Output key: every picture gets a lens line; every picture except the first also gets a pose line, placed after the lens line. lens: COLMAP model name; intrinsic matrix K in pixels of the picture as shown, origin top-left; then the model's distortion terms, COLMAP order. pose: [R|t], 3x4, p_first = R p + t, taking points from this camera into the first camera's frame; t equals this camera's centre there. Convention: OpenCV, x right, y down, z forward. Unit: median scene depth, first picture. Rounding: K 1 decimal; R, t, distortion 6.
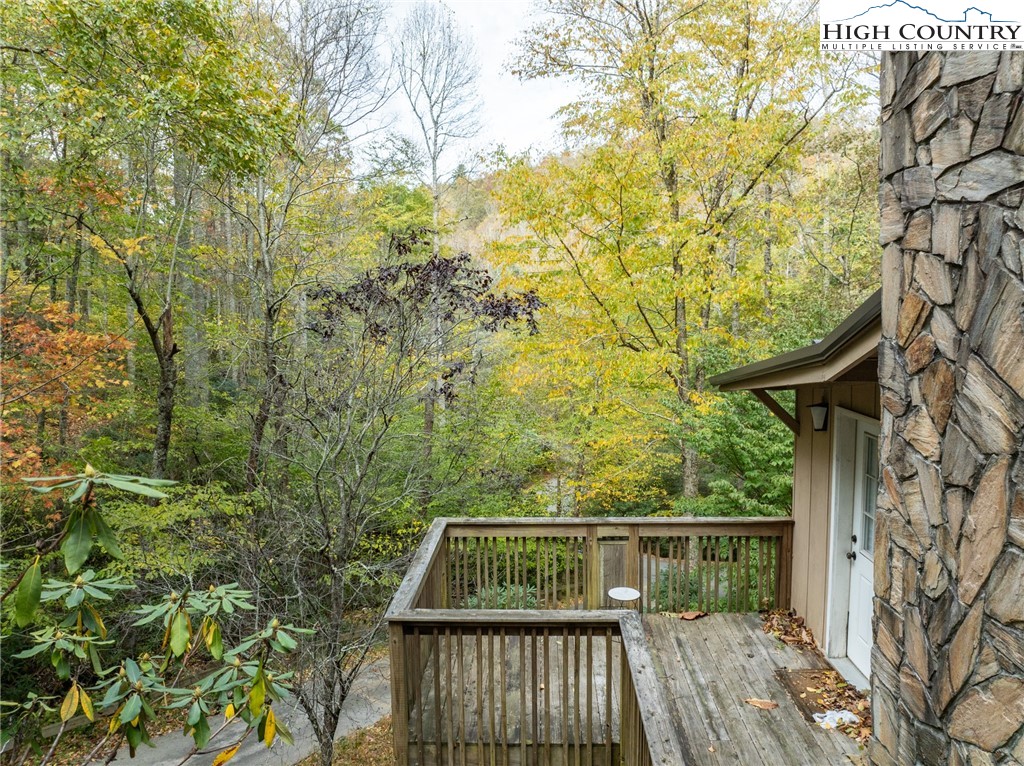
lens RADIAL K [[729.2, 0, 512.0], [0, 729.2, 383.0], [0, 0, 1]] dist [-0.046731, 0.009836]
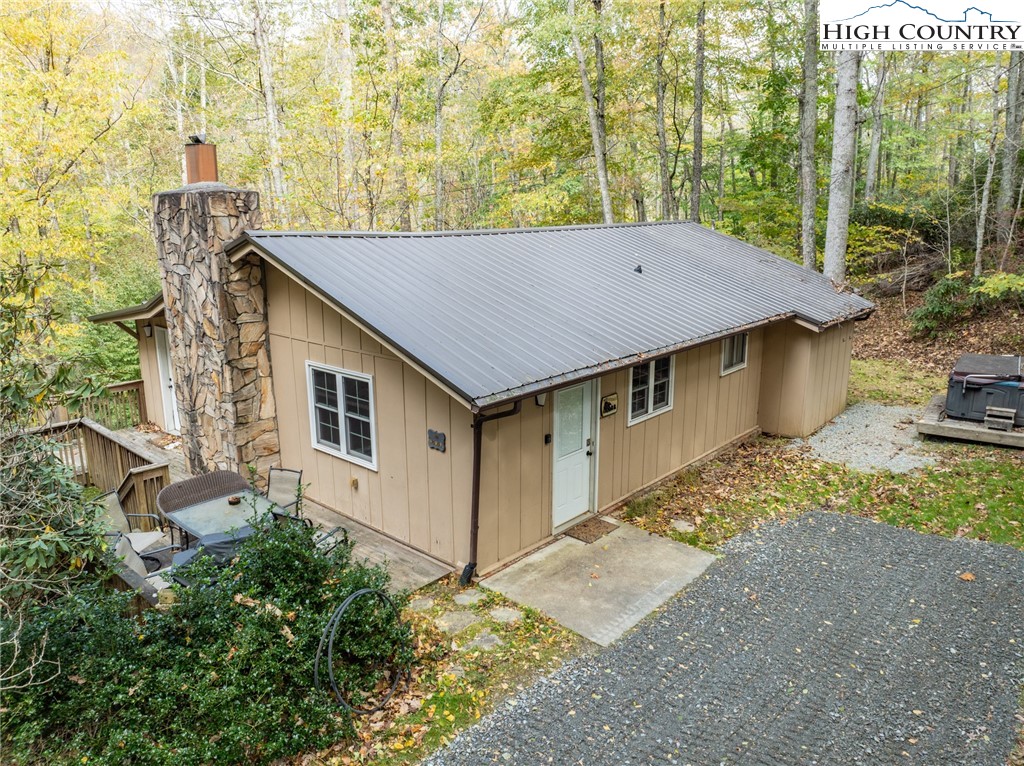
lens RADIAL K [[729.2, 0, 512.0], [0, 729.2, 383.0], [0, 0, 1]] dist [-0.046731, 0.009836]
pose [[0.636630, -0.167603, 0.752736, -0.704601], [0.070437, 0.984654, 0.159669, -0.089305], [-0.767946, -0.048630, 0.638666, -1.621763]]
